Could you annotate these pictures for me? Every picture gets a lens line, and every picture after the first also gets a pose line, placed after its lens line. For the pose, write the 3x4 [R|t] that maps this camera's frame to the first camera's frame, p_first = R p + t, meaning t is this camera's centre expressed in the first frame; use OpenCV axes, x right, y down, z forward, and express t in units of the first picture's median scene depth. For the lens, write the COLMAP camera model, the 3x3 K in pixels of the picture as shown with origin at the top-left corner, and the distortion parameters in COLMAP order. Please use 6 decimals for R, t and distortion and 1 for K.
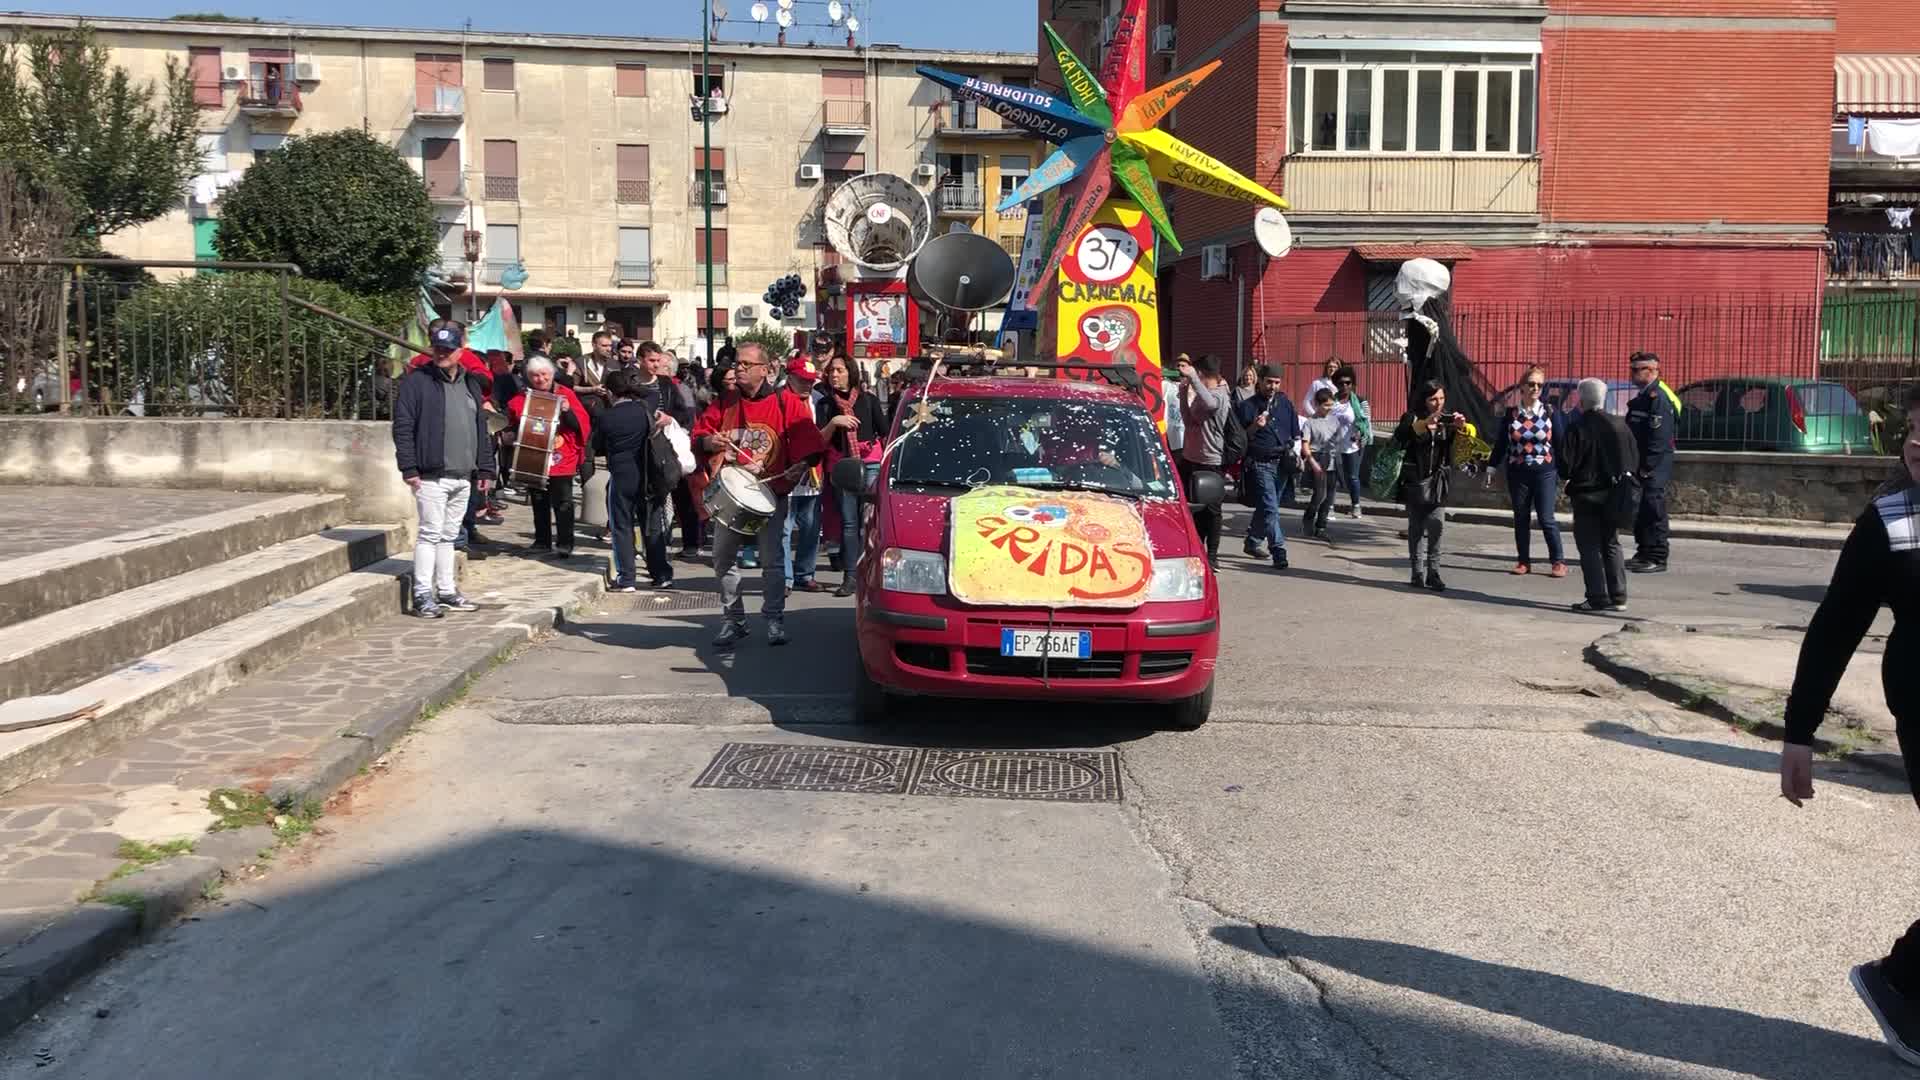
lens RADIAL K [[1831.6, 0, 960.0], [0, 1831.6, 540.0], [0, 0, 1]] dist [0.072727, -0.182943]
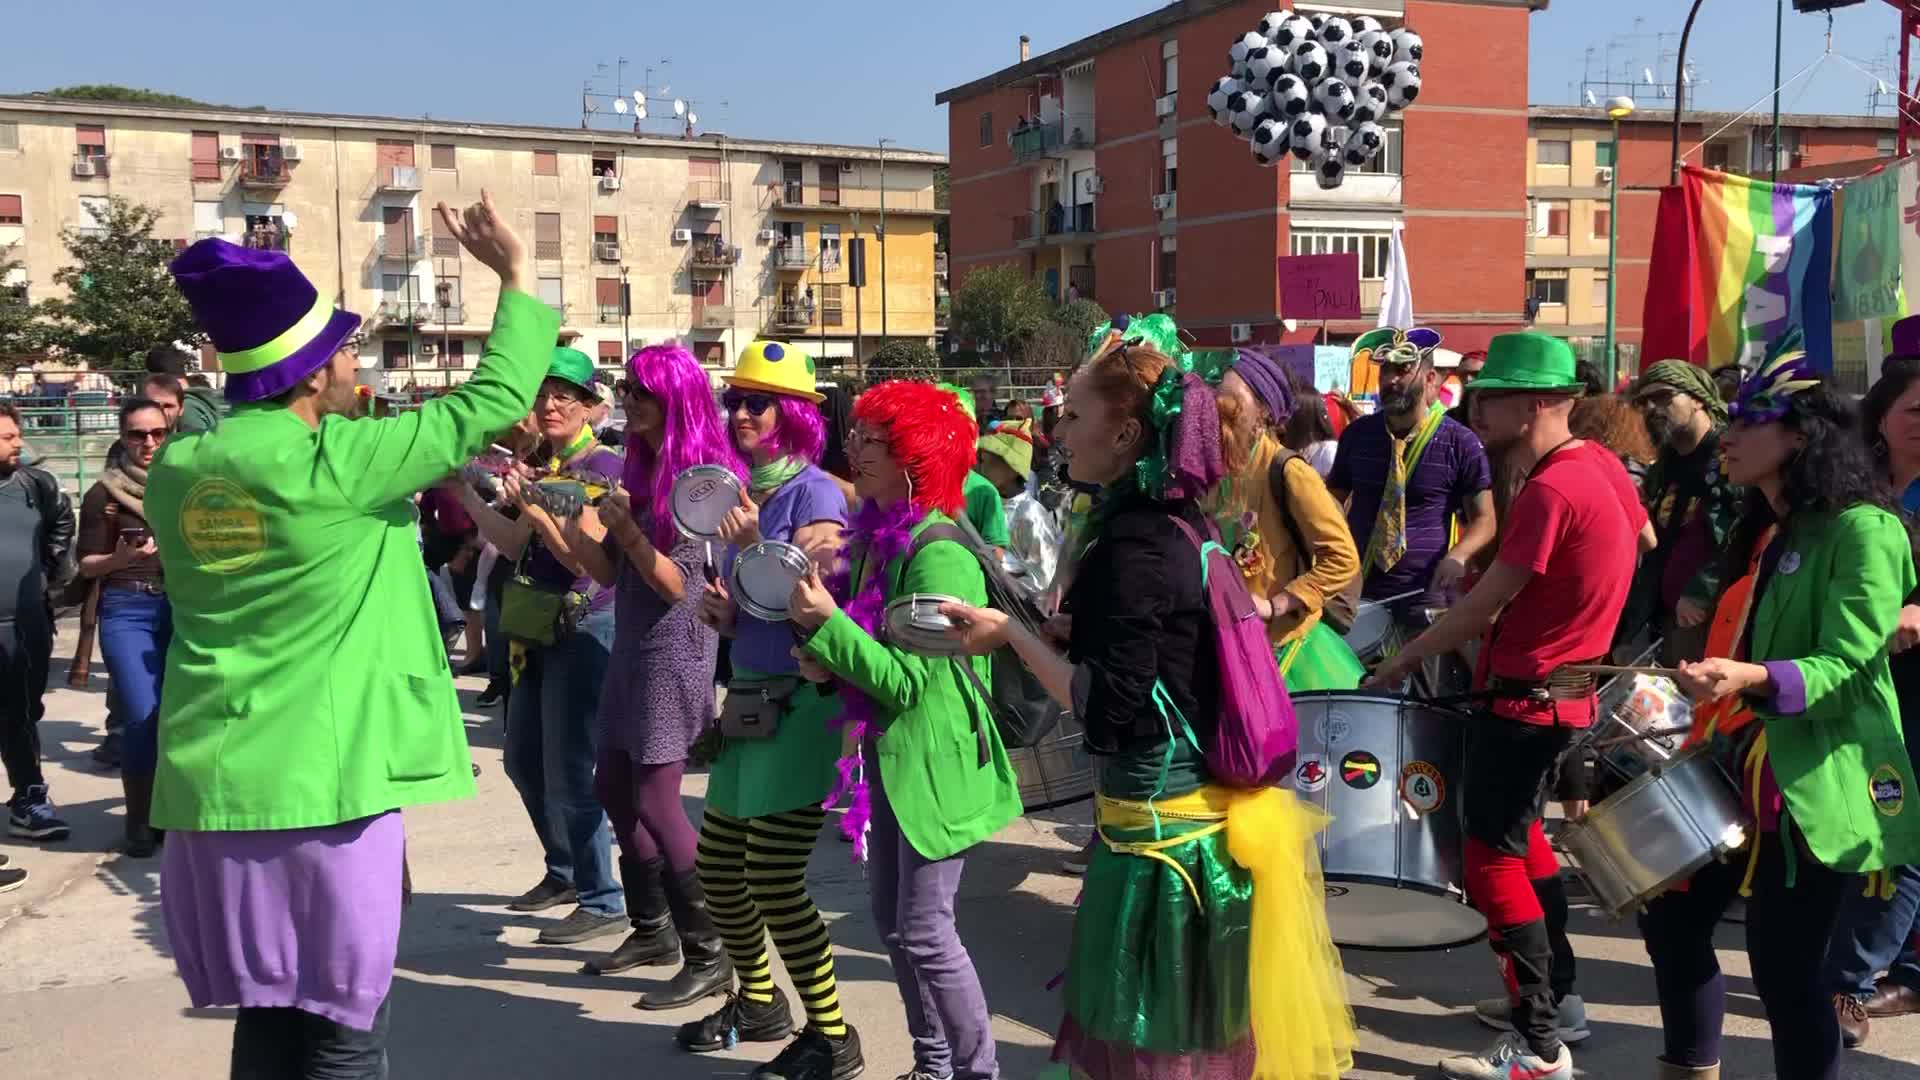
lens RADIAL K [[1831.6, 0, 960.0], [0, 1831.6, 540.0], [0, 0, 1]] dist [0.072727, -0.182943]
pose [[0.953474, -0.039501, 0.298875, -0.295849], [0.040367, 0.999180, 0.003278, 0.018088], [-0.298760, 0.008939, 0.954286, -0.296157]]
